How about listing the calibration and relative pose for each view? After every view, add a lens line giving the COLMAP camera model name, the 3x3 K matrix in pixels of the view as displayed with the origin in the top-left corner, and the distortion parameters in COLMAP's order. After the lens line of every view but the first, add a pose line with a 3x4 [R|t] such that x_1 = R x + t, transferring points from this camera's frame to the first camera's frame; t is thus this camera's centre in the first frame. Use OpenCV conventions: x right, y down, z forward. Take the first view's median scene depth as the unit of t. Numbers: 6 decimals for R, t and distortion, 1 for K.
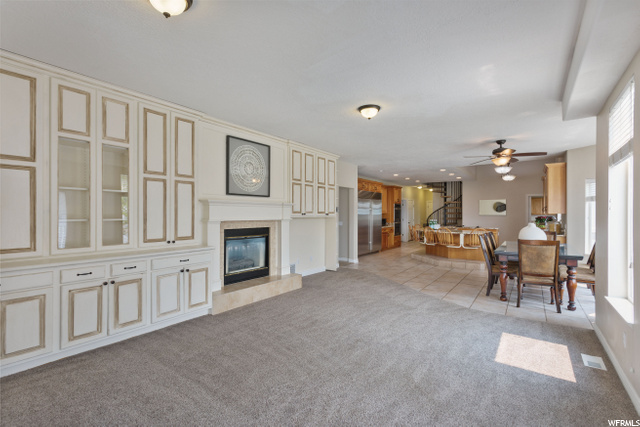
lens RADIAL K [[306.3, 0, 321.9], [0, 306.3, 214.0], [0, 0, 1]] dist [0.005153, 0.000649]
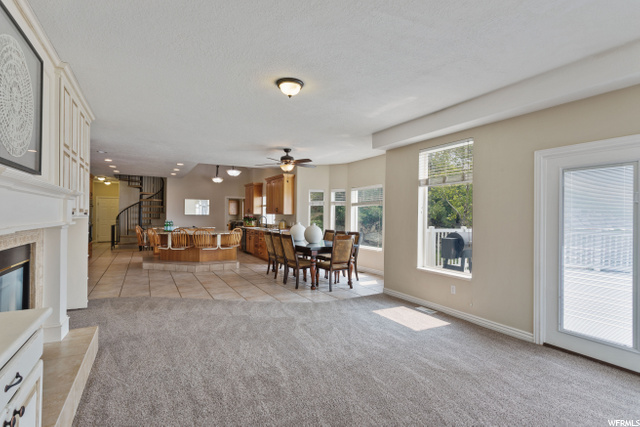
lens RADIAL K [[306.3, 0, 321.9], [0, 306.3, 214.0], [0, 0, 1]] dist [0.005153, 0.000649]
pose [[0.423185, 0.005260, 0.906028, -0.511176], [-0.009323, 0.999955, -0.001451, -0.002393], [-0.905995, -0.007833, 0.423215, 0.549675]]
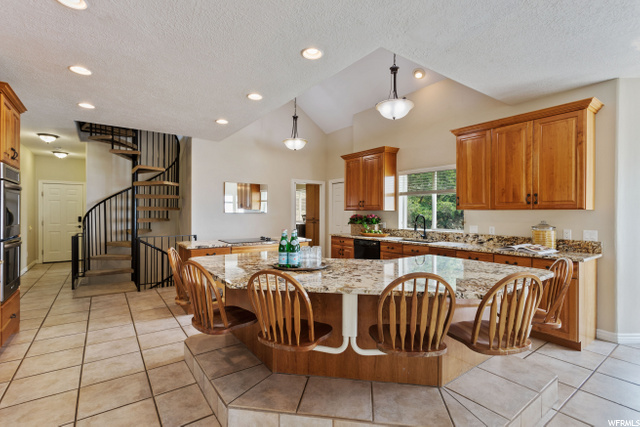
lens RADIAL K [[306.3, 0, 321.9], [0, 306.3, 214.0], [0, 0, 1]] dist [0.005153, 0.000649]
pose [[0.334138, -0.005468, 0.942508, 0.292517], [-0.004388, 0.999963, 0.007357, 0.005211], [-0.942514, -0.006594, 0.334102, 1.952161]]
